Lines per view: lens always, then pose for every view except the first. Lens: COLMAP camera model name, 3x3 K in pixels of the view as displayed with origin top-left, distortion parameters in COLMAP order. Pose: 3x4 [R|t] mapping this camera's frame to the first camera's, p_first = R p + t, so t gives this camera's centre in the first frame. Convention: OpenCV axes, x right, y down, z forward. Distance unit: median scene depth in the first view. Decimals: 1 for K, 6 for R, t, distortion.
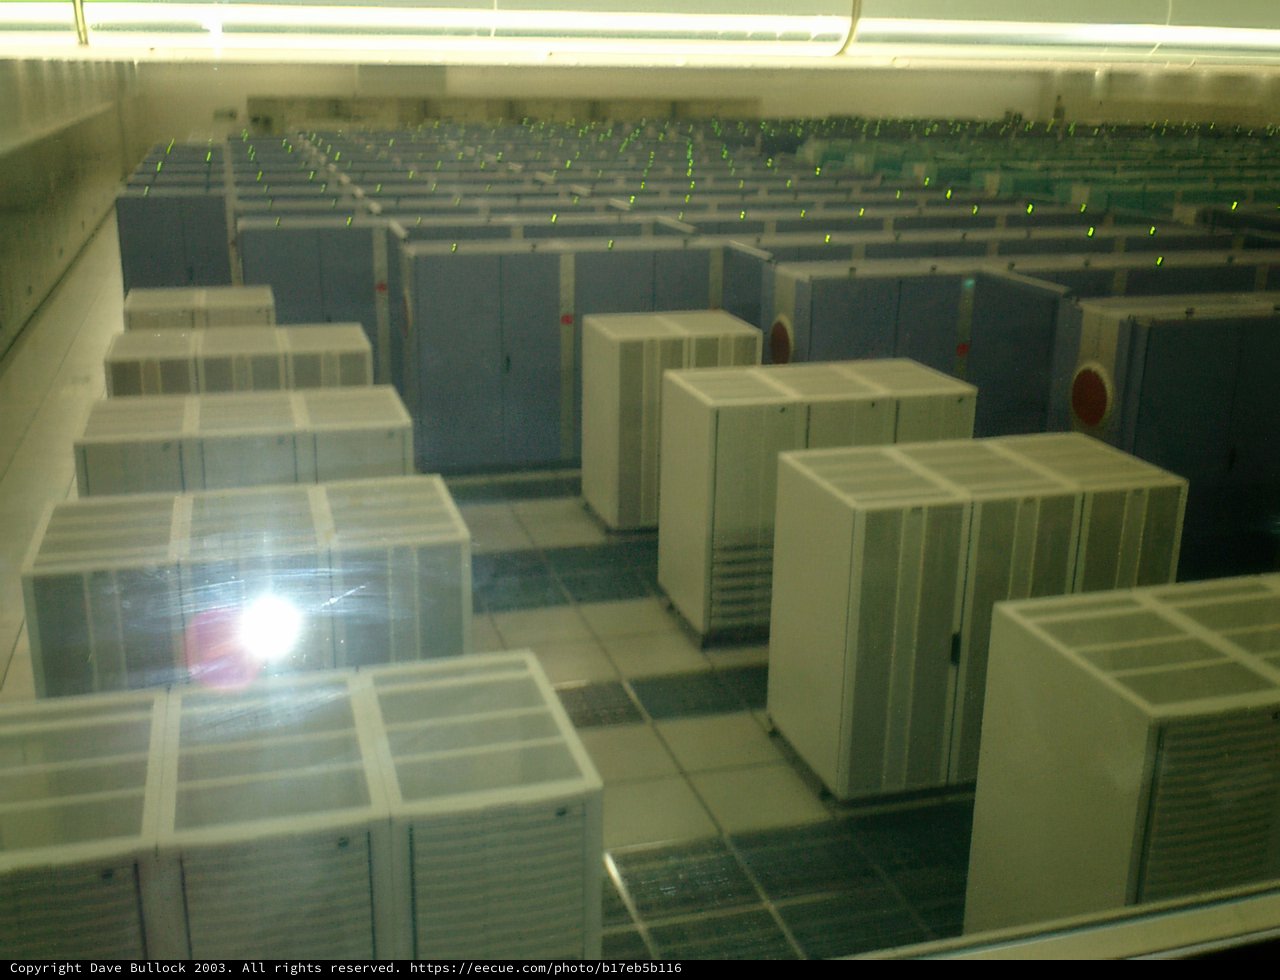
lens RADIAL K [[1348.6, 0, 634.0], [0, 1348.6, 481.6], [0, 0, 1]] dist [0.009895, 0.000000]
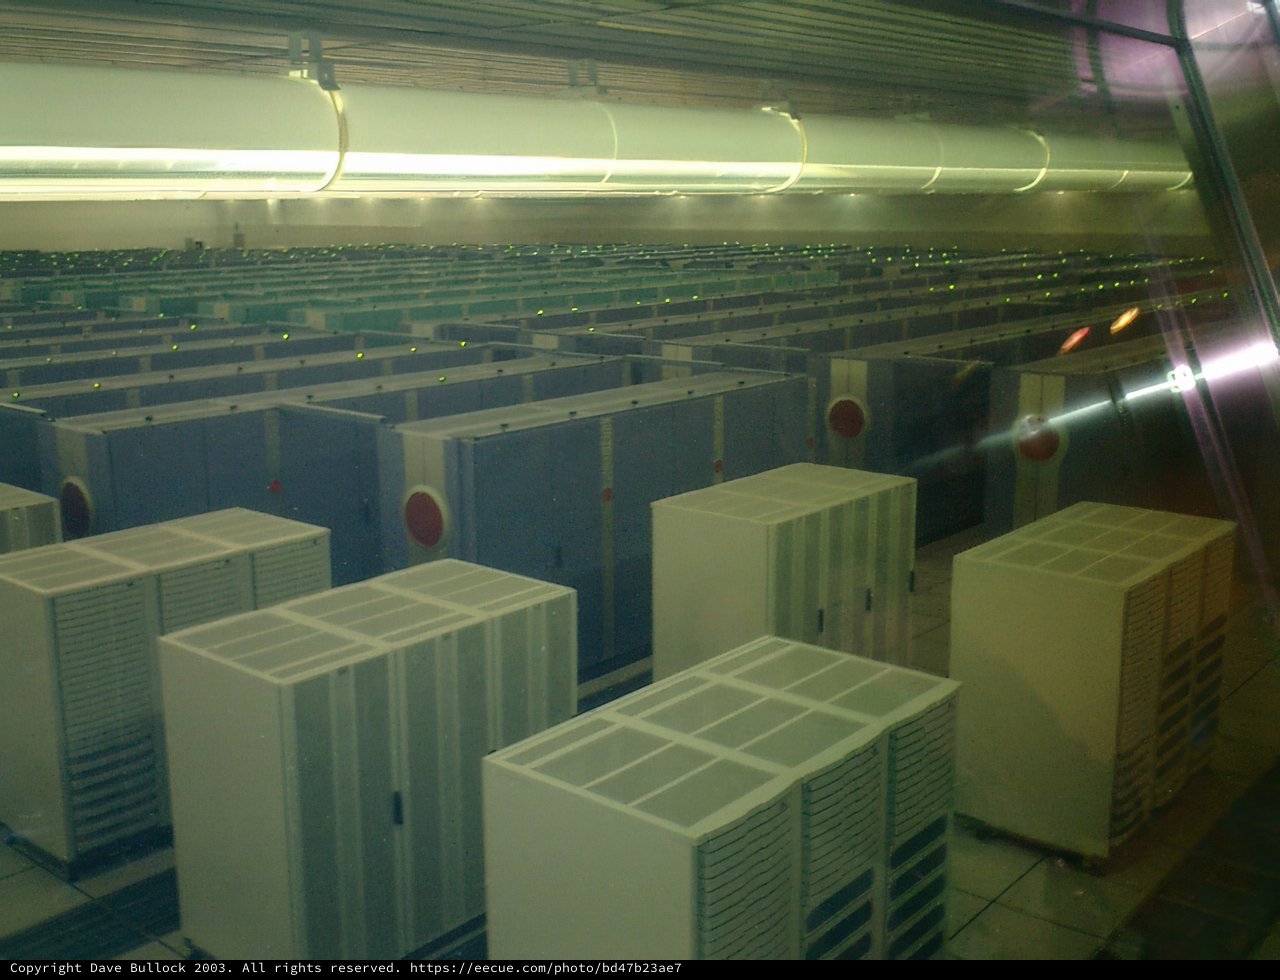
lens RADIAL K [[1348.6, 0, 637.9], [0, 1348.6, 501.4], [0, 0, 1]] dist [0.009895, 0.000000]
pose [[0.831800, -0.135074, 0.538390, -0.069780], [0.174613, 0.984373, -0.022809, -0.025134], [-0.526895, 0.112982, 0.842387, 0.070216]]
